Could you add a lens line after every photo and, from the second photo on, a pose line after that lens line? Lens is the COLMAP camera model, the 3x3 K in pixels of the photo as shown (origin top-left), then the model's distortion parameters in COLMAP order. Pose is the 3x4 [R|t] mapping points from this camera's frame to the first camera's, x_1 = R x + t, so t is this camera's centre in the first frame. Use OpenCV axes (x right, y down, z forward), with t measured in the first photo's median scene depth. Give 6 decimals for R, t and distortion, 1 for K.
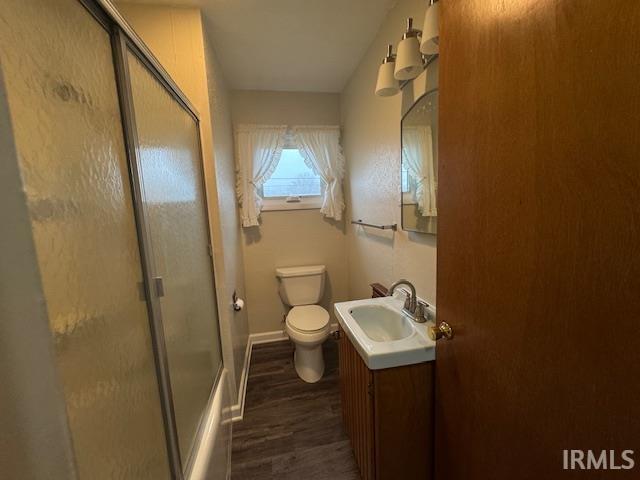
lens RADIAL K [[254.8, 0, 320.0], [0, 254.8, 240.0], [0, 0, 1]] dist [-0.001867, -0.000035]
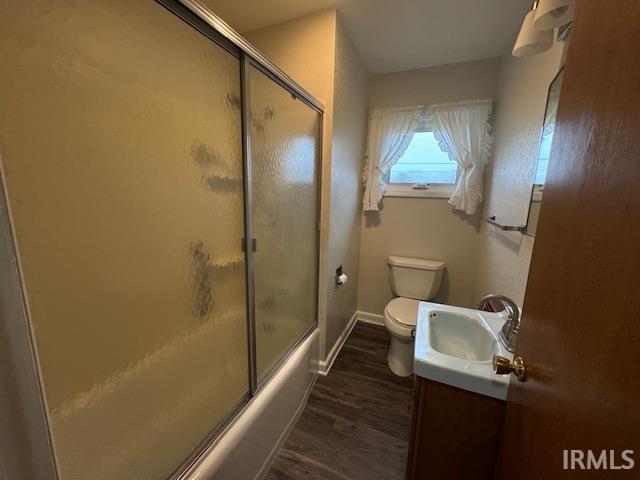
lens RADIAL K [[254.8, 0, 320.0], [0, 254.8, 240.0], [0, 0, 1]] dist [-0.001867, -0.000035]
pose [[0.829615, 0.166477, -0.532940, 0.133767], [-0.135681, 0.986013, 0.096794, -0.007145], [0.541600, -0.007992, 0.840599, 0.013953]]
